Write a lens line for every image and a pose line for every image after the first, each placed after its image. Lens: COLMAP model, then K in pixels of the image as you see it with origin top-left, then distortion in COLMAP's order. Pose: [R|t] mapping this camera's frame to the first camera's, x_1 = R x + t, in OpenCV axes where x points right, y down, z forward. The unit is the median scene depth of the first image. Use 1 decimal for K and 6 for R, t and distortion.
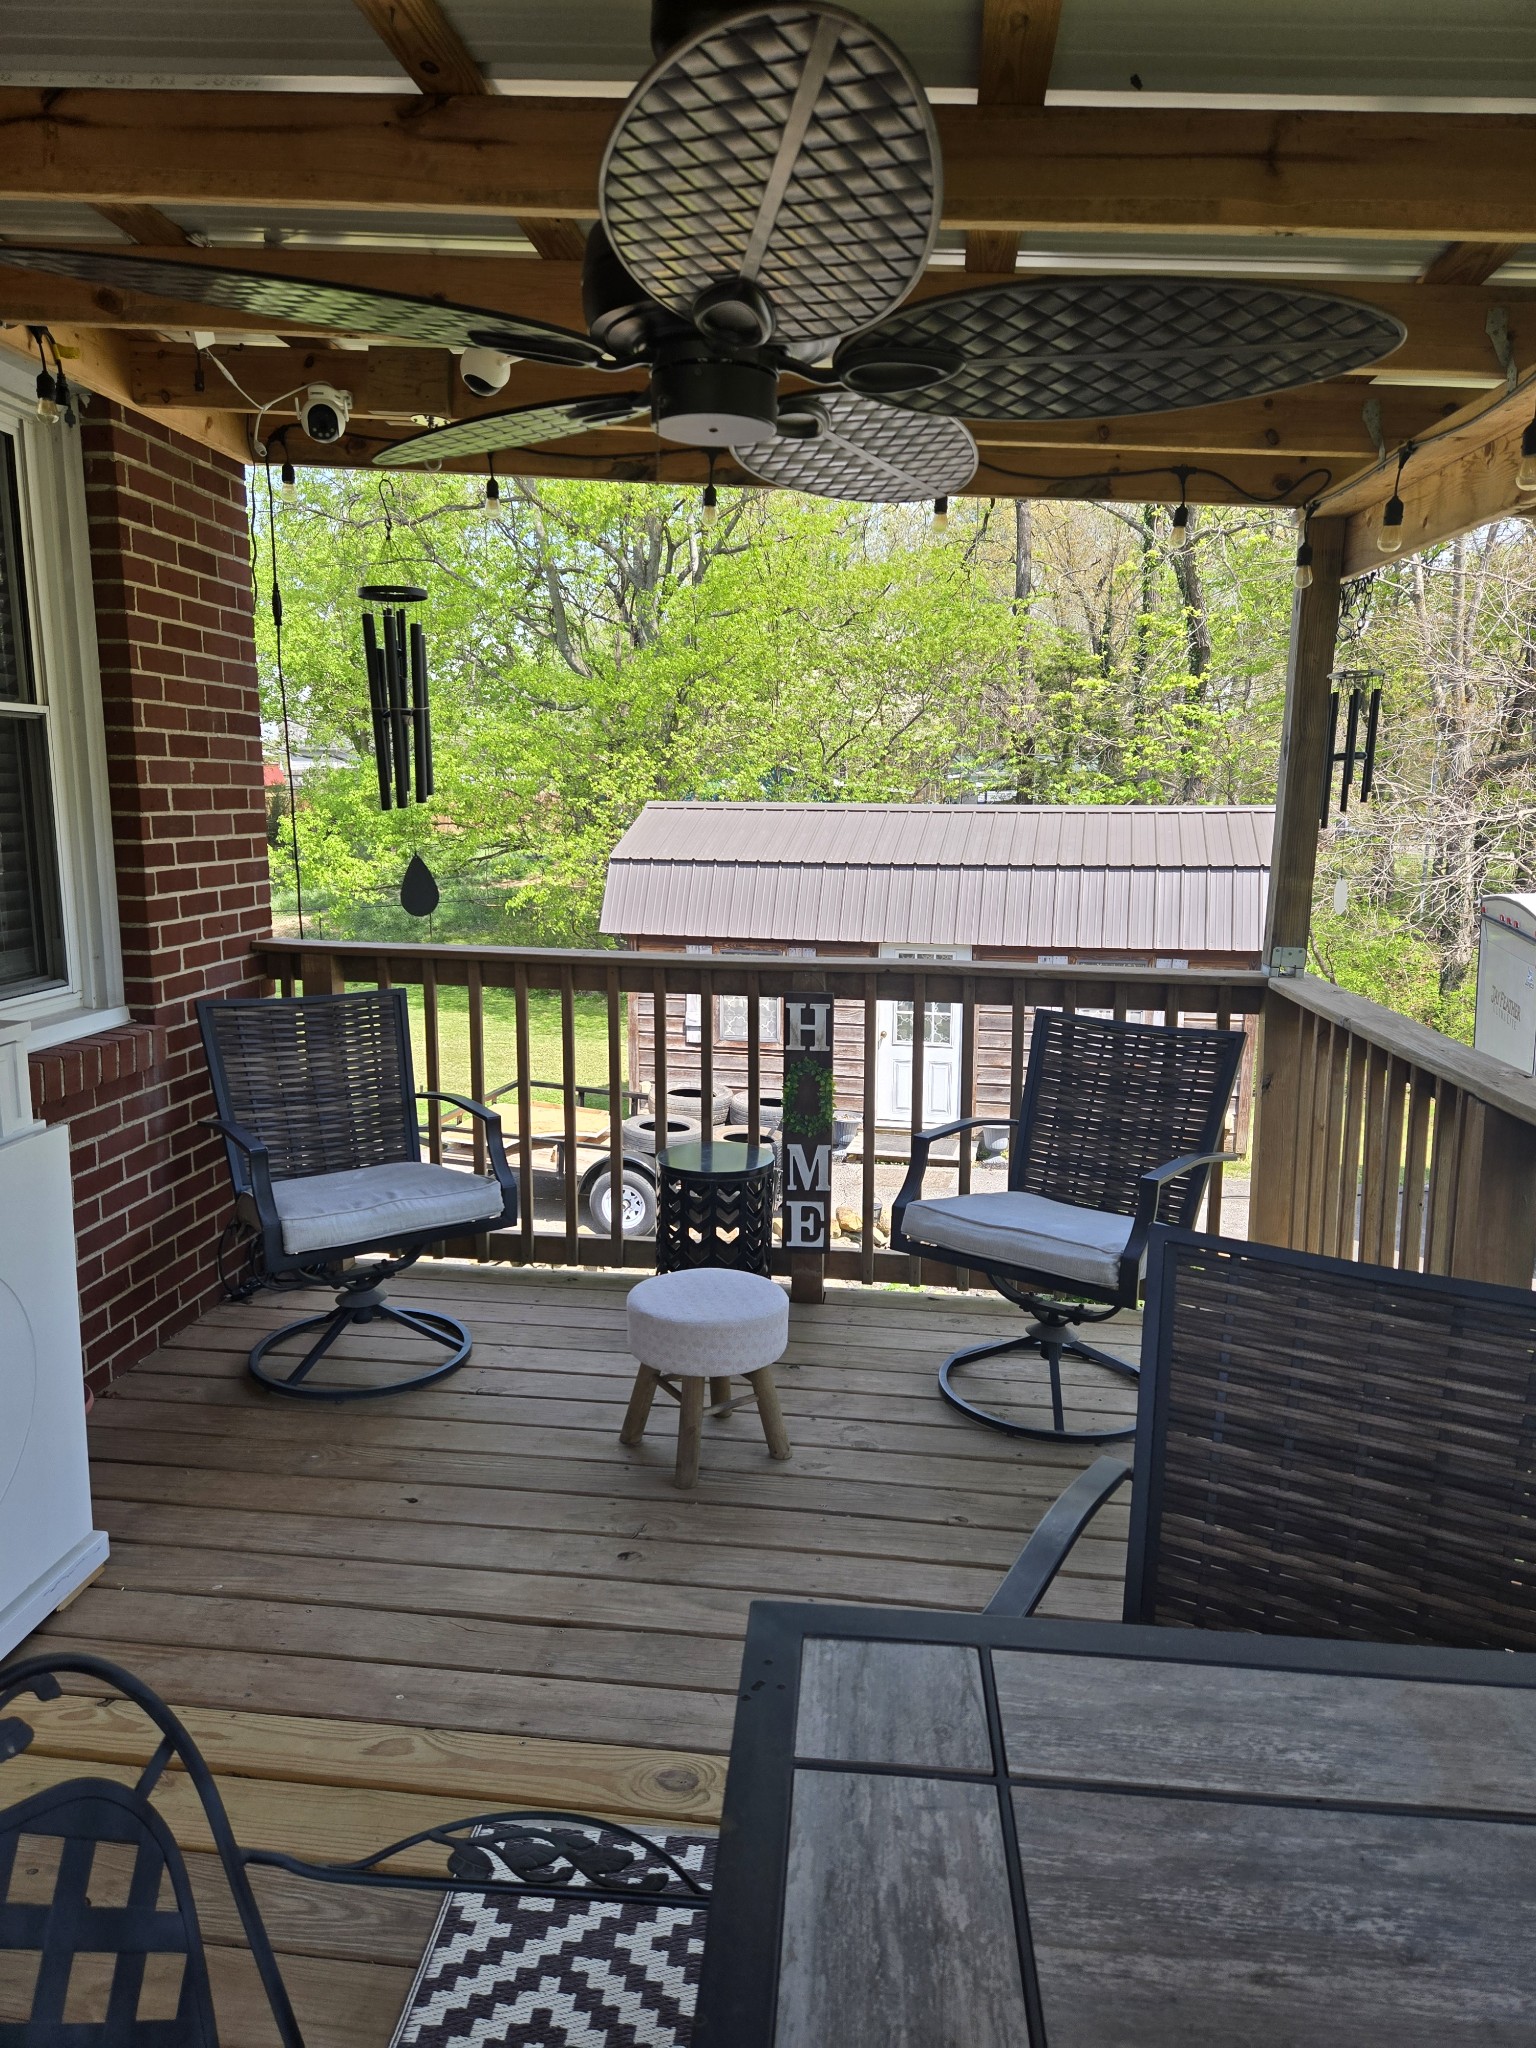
lens RADIAL K [[1357.3, 0, 771.8], [0, 1357.3, 1016.9], [0, 0, 1]] dist [0.084711, -0.080006]
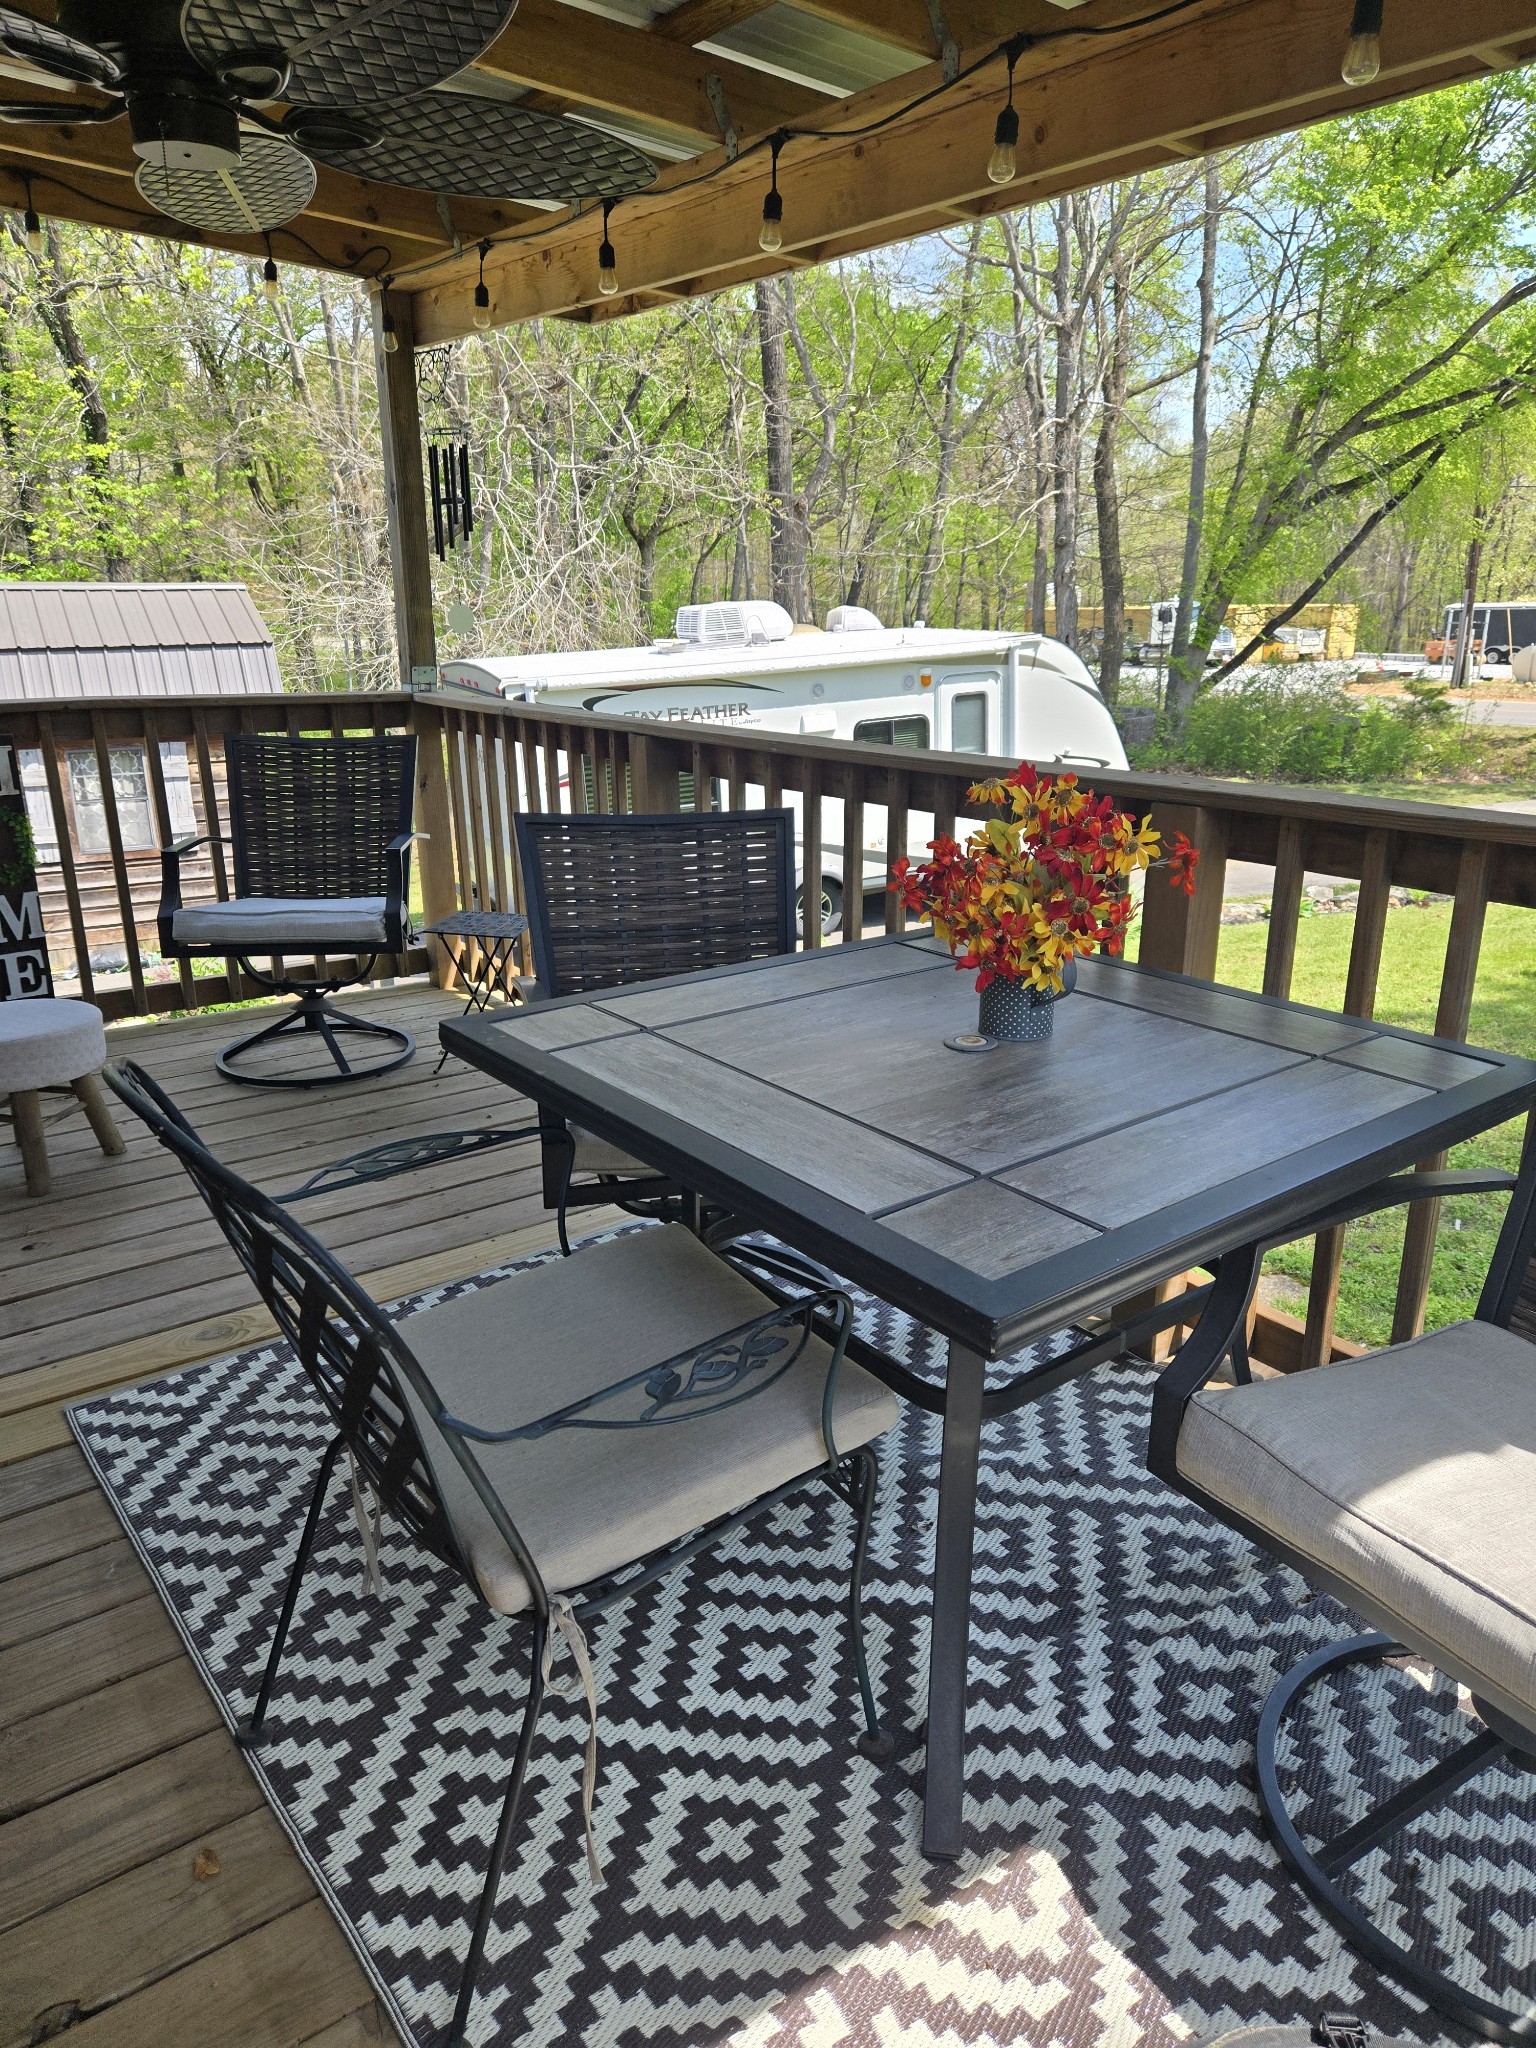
lens RADIAL K [[1346.4, 0, 758.3], [0, 1346.4, 1016.6], [0, 0, 1]] dist [0.085416, -0.084935]
pose [[0.734603, -0.213700, 0.643965, -0.273879], [0.120223, 0.975083, 0.186437, 0.068947], [-0.667761, -0.059538, 0.741991, -0.131766]]
